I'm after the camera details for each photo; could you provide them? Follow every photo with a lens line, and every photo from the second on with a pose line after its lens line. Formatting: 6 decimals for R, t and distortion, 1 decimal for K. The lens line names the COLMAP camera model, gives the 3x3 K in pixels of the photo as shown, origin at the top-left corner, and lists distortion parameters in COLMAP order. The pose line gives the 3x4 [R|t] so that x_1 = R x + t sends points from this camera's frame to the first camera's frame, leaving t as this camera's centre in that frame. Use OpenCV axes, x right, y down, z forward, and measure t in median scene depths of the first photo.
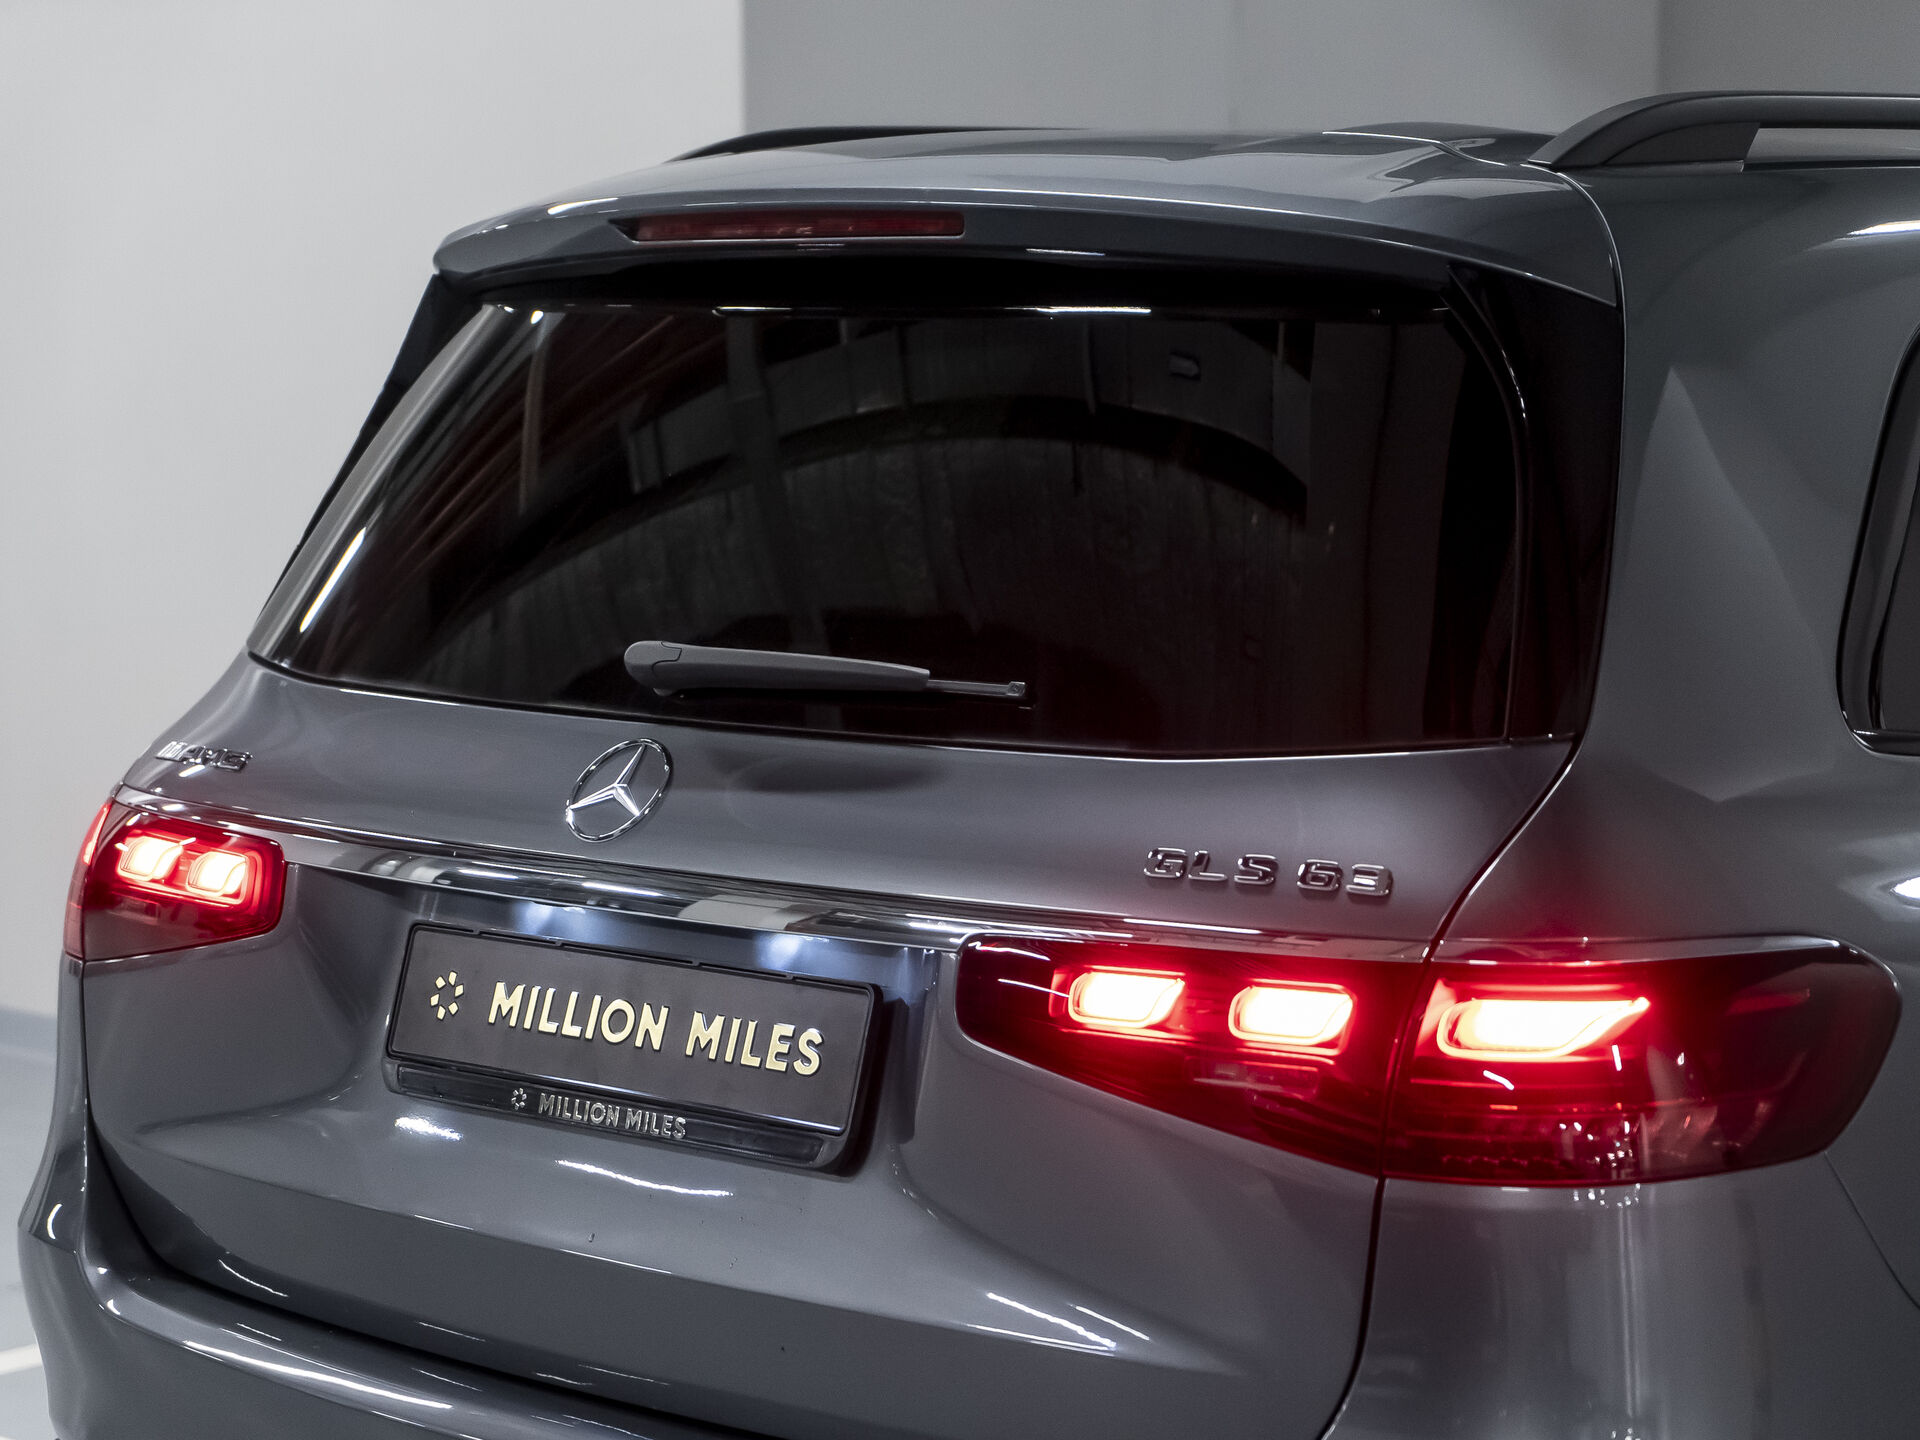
lens RADIAL K [[3698.2, 0, 1199.8], [0, 3698.2, 713.9], [0, 0, 1]] dist [0.138885, 0.028278]
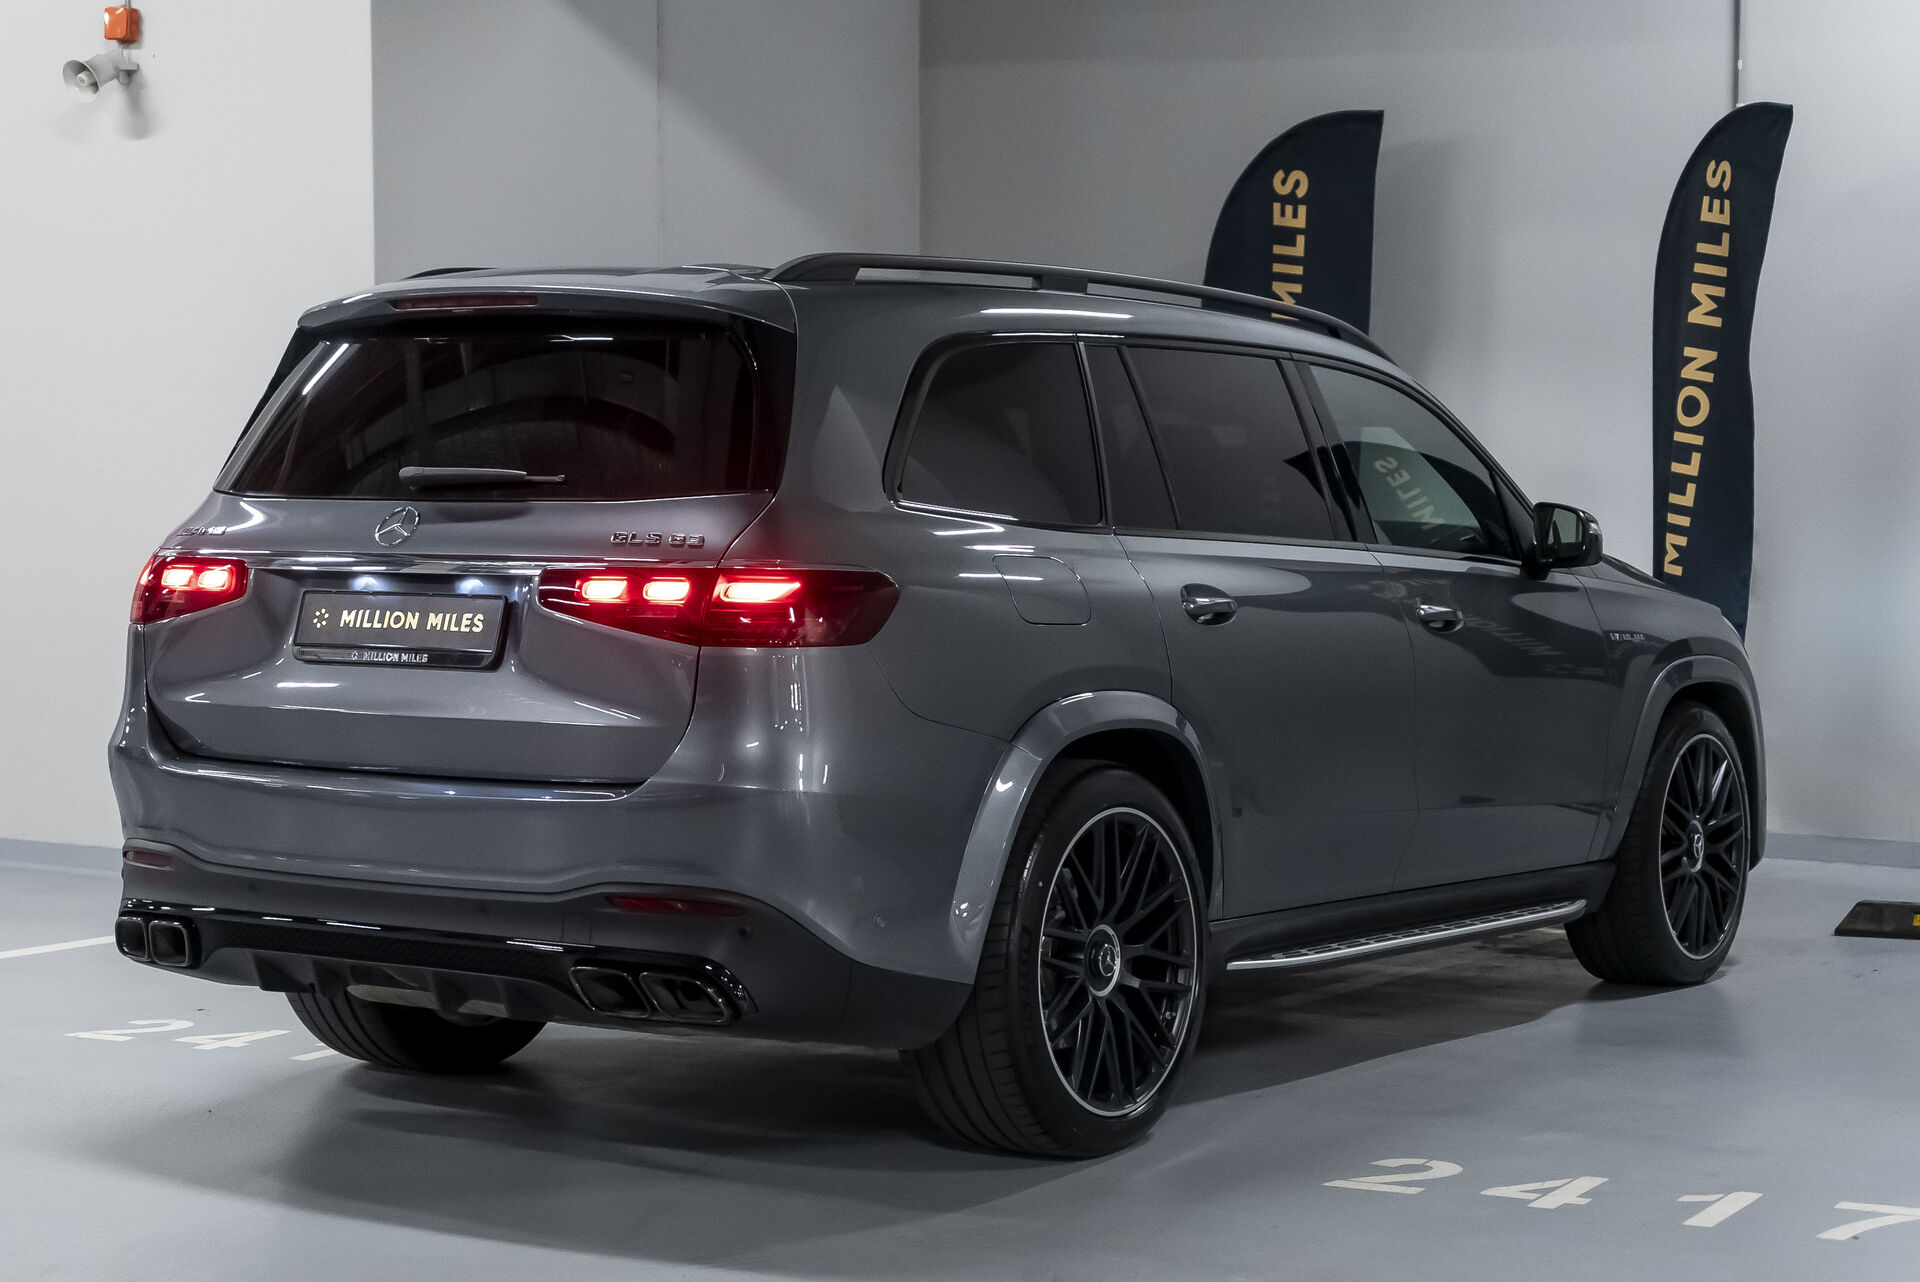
lens RADIAL K [[2982.0, 0, 960.0], [0, 2982.0, 641.0], [0, 0, 1]] dist [0.138643, 0.021989]
pose [[0.995207, -0.006815, 0.097554, 0.022283], [0.011114, 0.998987, -0.043596, 0.192444], [-0.097158, 0.044472, 0.994275, -1.048418]]
